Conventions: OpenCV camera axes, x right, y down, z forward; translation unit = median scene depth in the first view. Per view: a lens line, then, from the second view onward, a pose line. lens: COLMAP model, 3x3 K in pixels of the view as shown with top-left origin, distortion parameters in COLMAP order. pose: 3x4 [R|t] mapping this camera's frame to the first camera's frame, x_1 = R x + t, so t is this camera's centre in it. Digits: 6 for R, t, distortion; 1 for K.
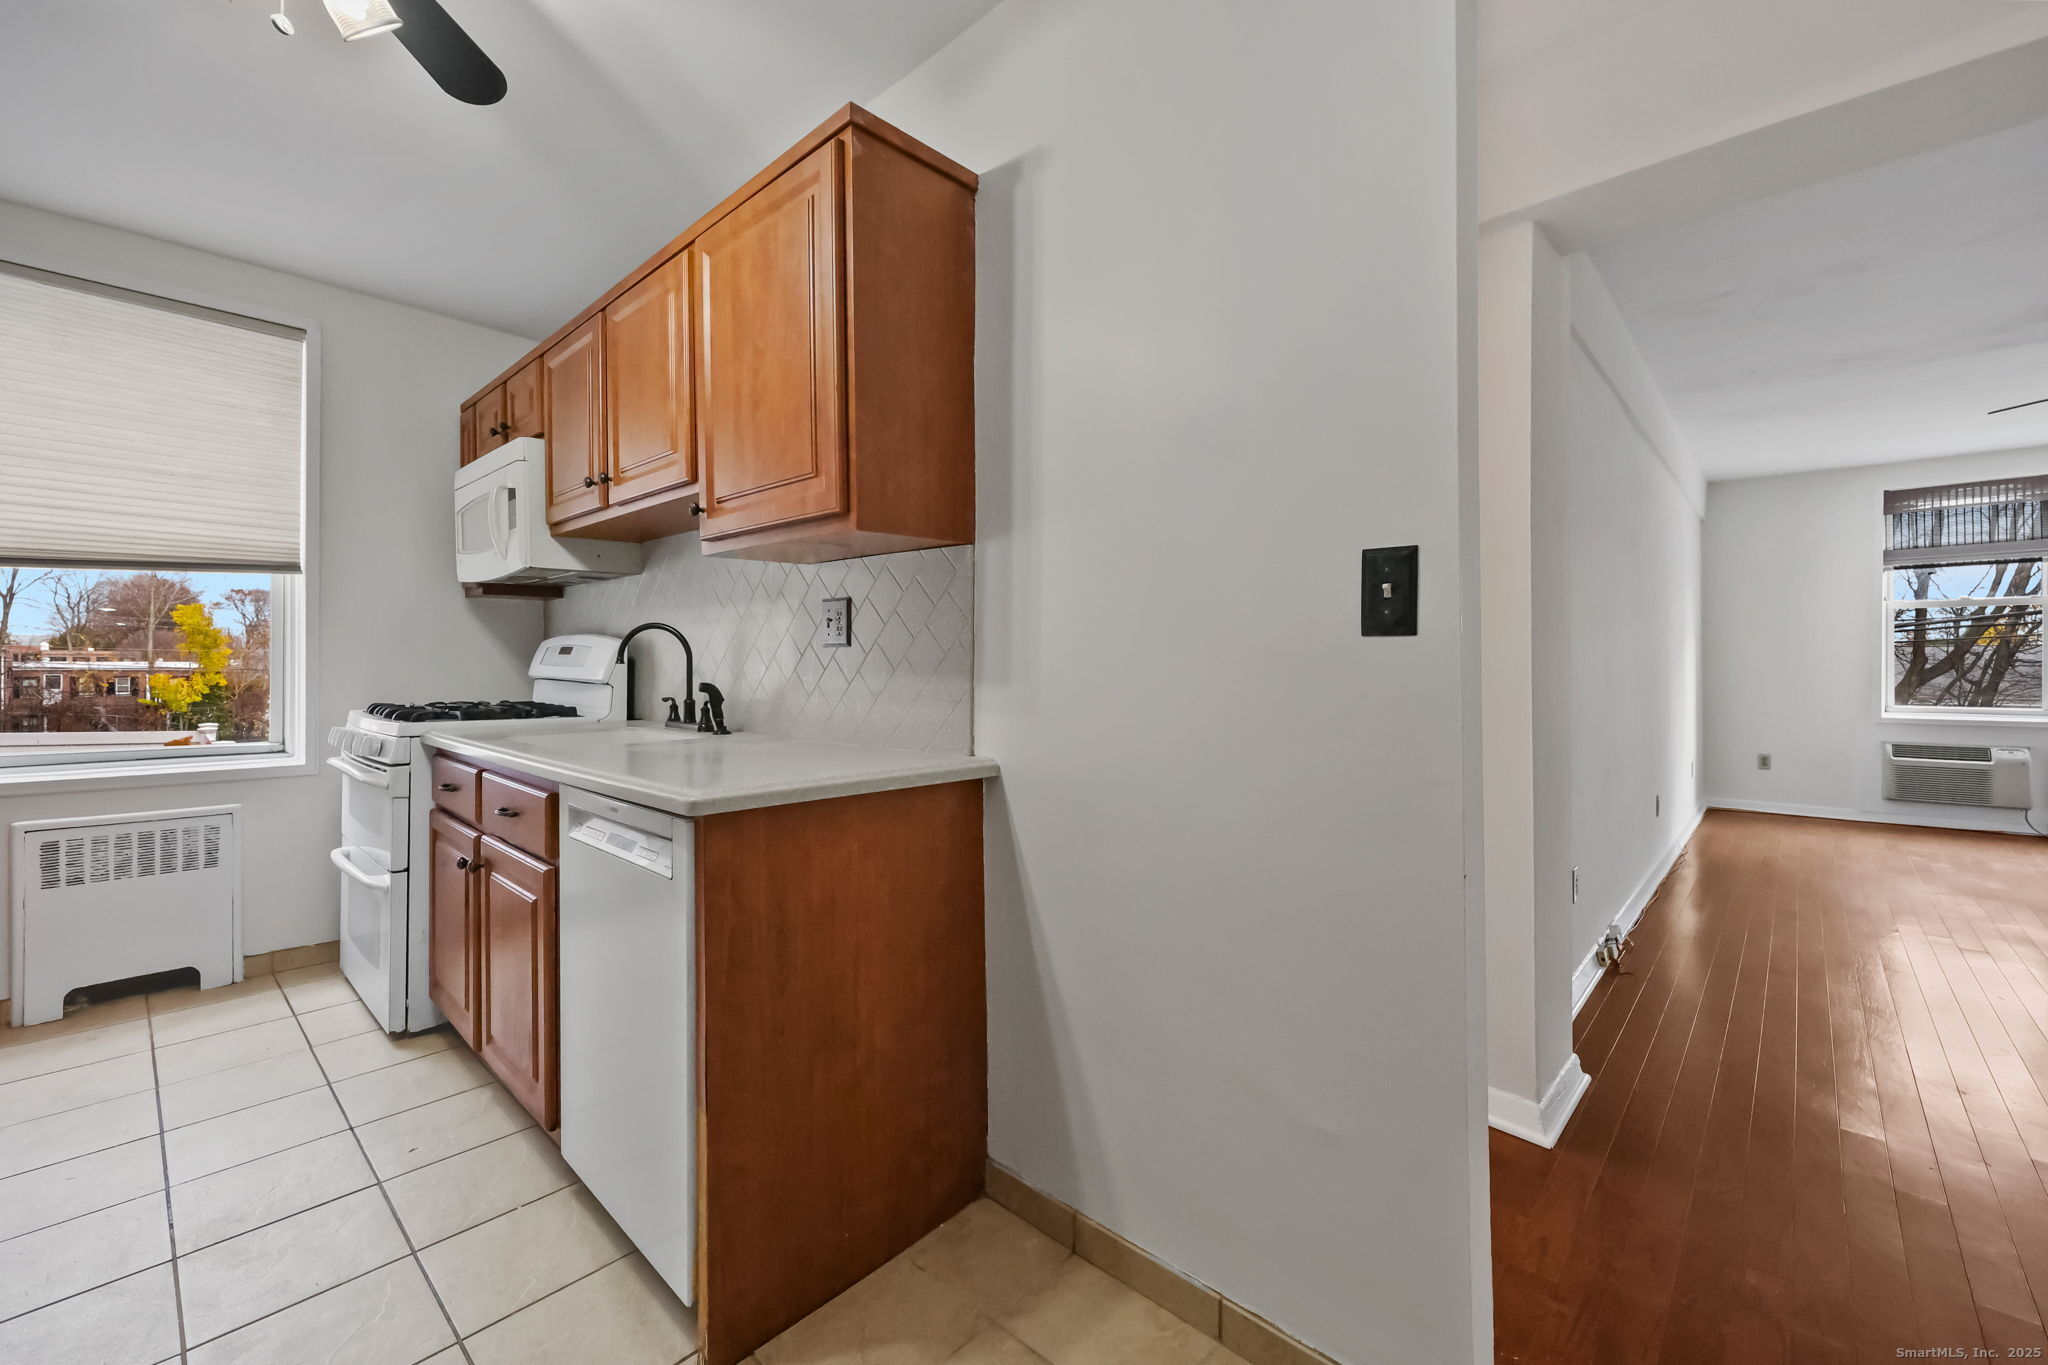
lens RADIAL K [[836.7, 0, 1027.5], [0, 836.7, 668.2], [0, 0, 1]] dist [0.001598, 0.000256]
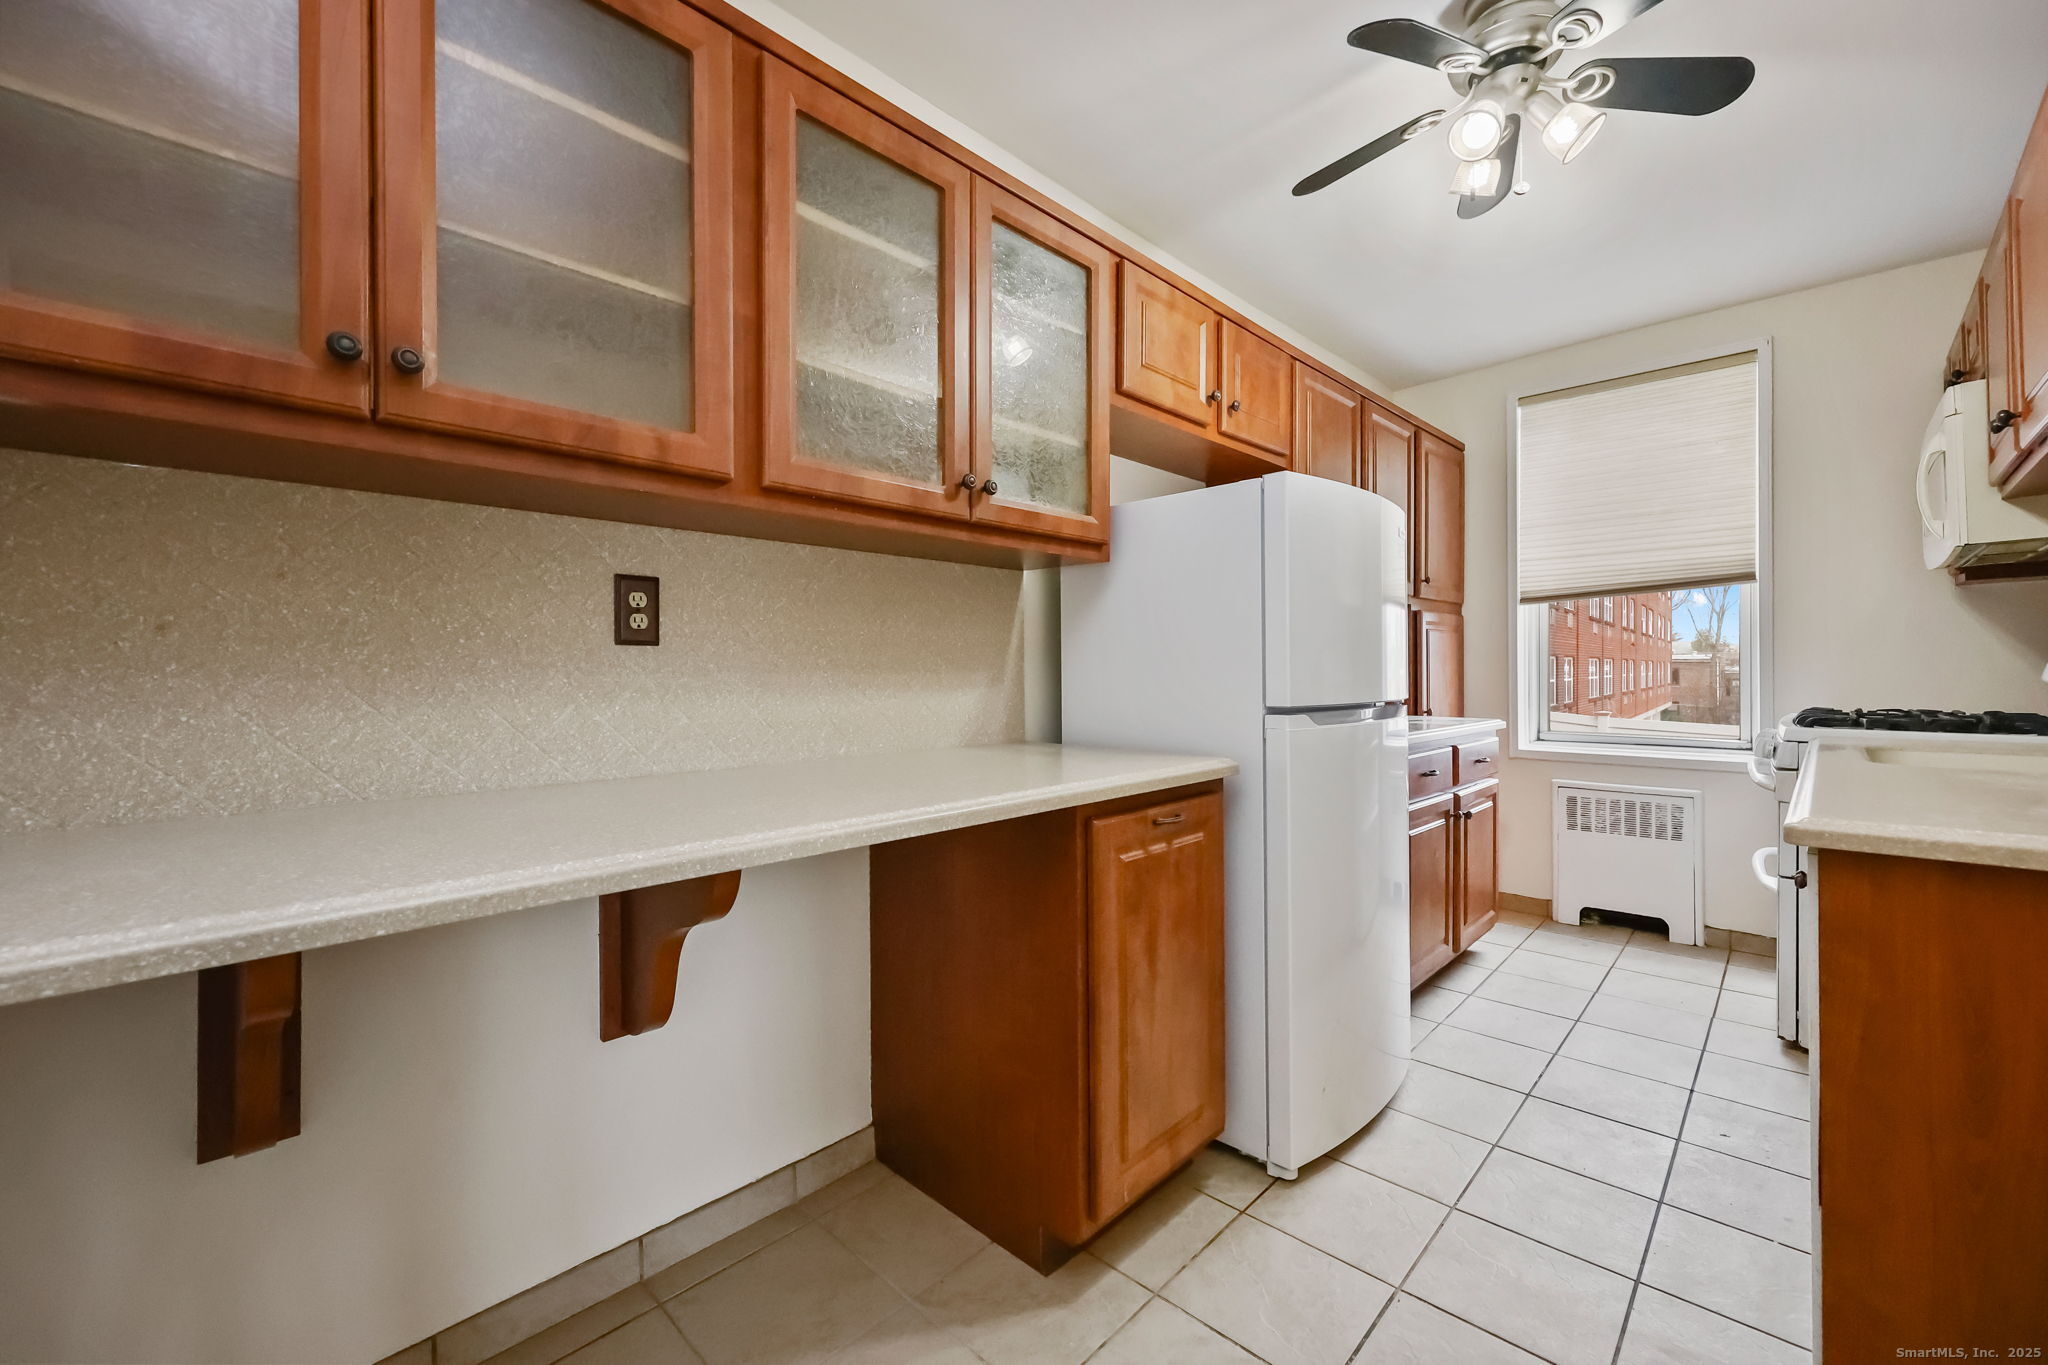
lens RADIAL K [[834.0, 0, 1032.7], [0, 834.0, 680.1], [0, 0, 1]] dist [0.002560, 0.000053]
pose [[-0.015753, 0.006589, -0.999854, 0.223584], [0.005041, 0.999966, 0.006510, -0.000627], [0.999863, -0.004938, -0.015786, 0.116157]]
